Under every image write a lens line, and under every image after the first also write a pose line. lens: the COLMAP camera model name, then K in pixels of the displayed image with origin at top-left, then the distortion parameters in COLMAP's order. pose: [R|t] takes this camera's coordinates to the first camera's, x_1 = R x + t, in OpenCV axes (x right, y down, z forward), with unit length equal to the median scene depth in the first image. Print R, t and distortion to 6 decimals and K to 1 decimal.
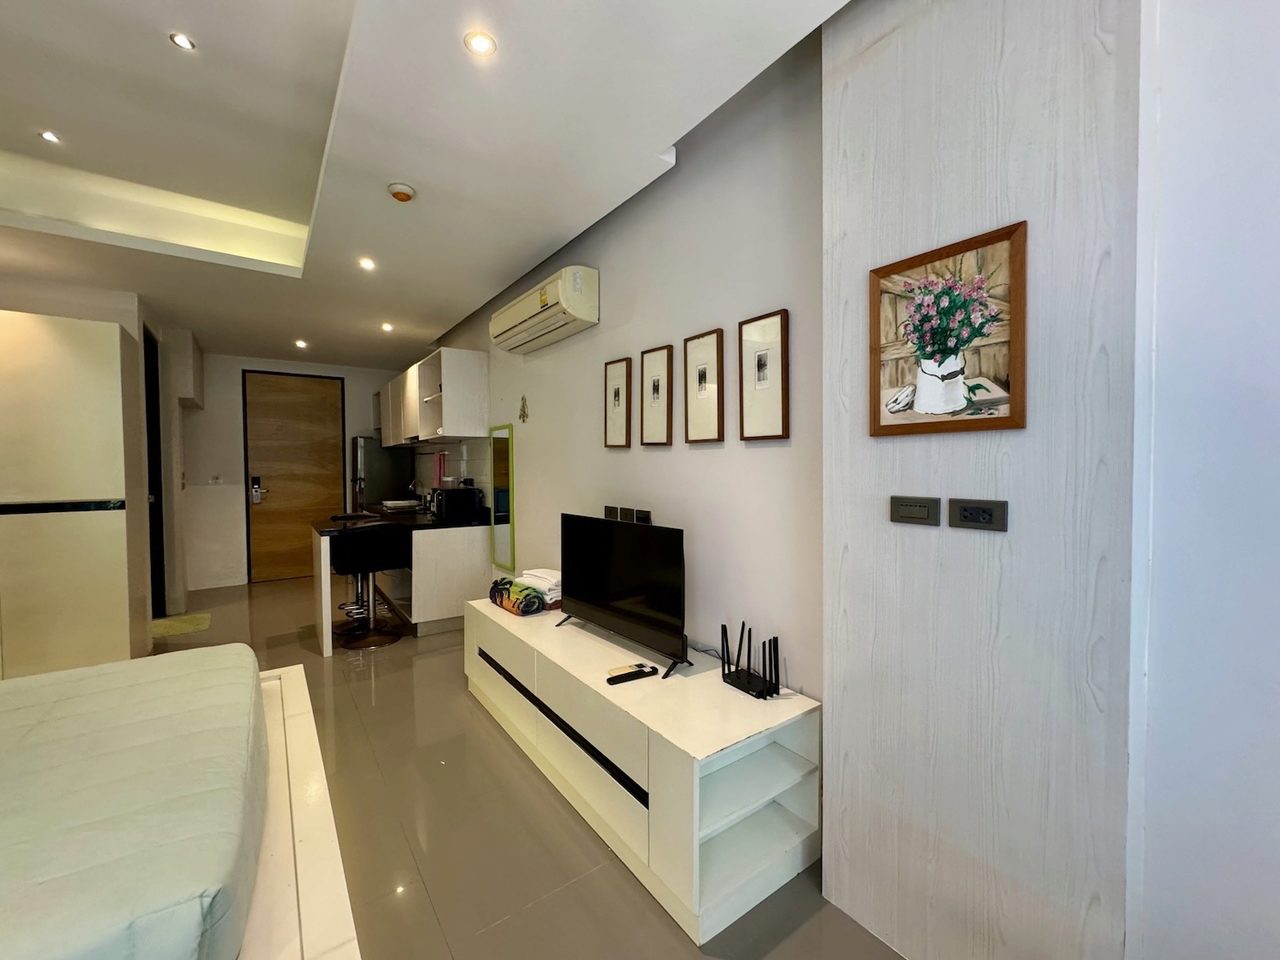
lens RADIAL K [[510.2, 0, 636.0], [0, 510.2, 478.7], [0, 0, 1]] dist [-0.003589, 0.001542]
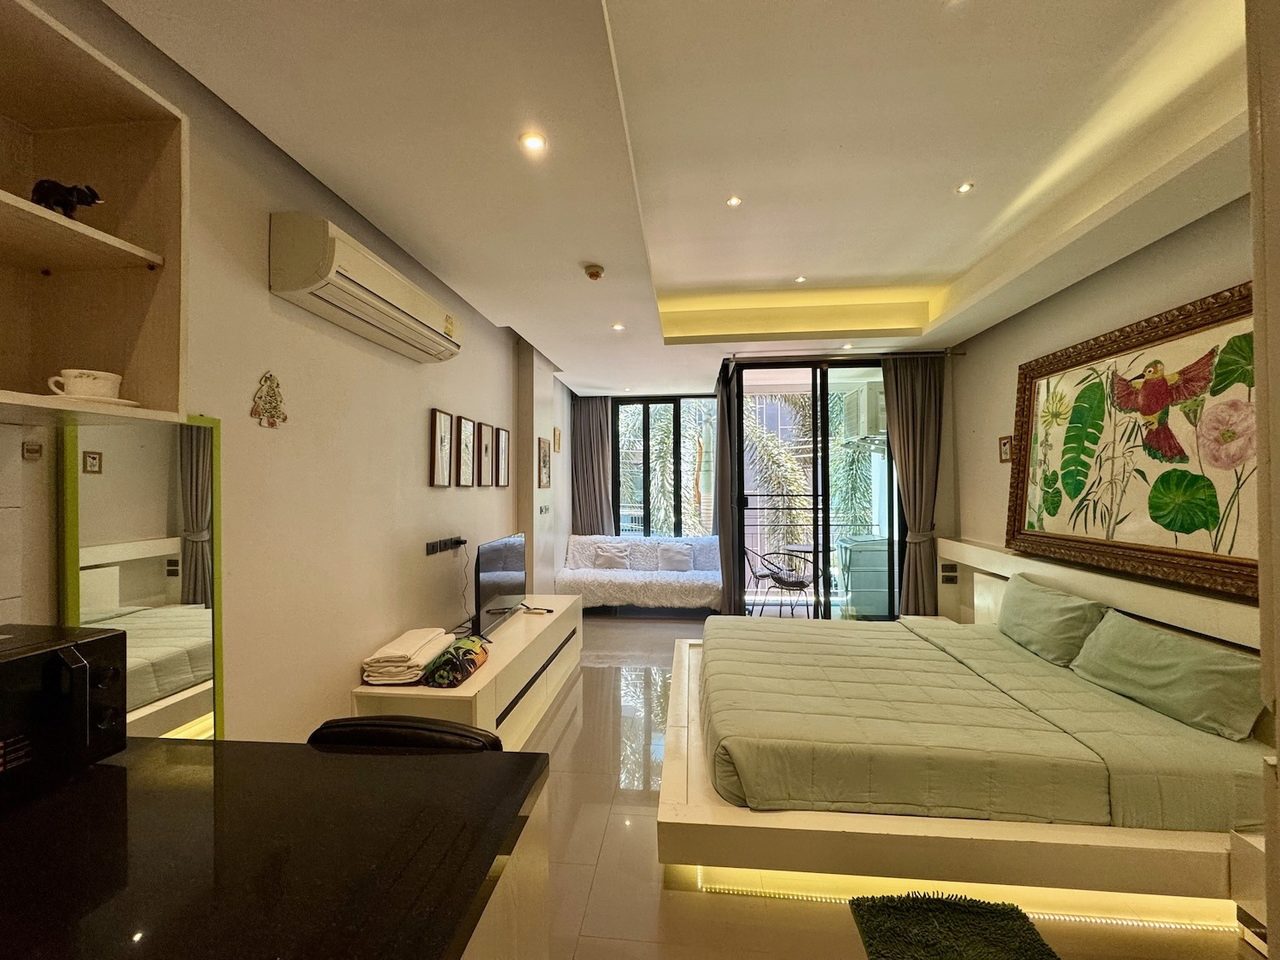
lens RADIAL K [[510.2, 0, 638.6], [0, 510.2, 478.7], [0, 0, 1]] dist [-0.003589, 0.001542]
pose [[-0.742151, 0.020390, 0.669922, -1.115808], [0.029019, 0.999577, 0.001724, -0.068771], [-0.669604, 0.020720, -0.742429, 1.540587]]
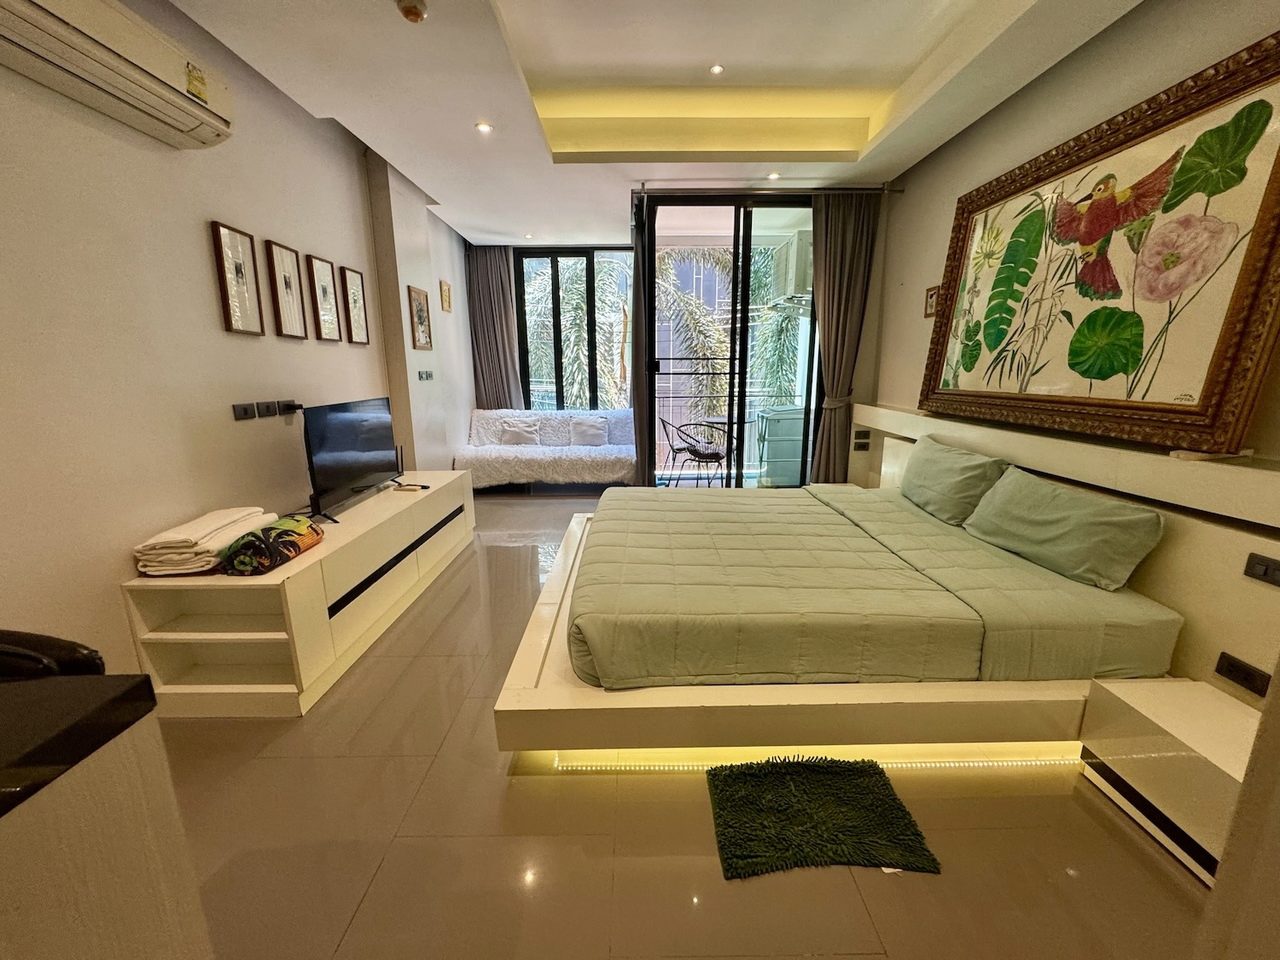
lens RADIAL K [[510.2, 0, 638.4], [0, 510.2, 478.4], [0, 0, 1]] dist [-0.003589, 0.001542]
pose [[-0.812583, -0.110910, 0.572195, -1.110315], [0.027952, 0.973182, 0.228331, 0.000124], [-0.582174, 0.201532, -0.787692, 1.344685]]
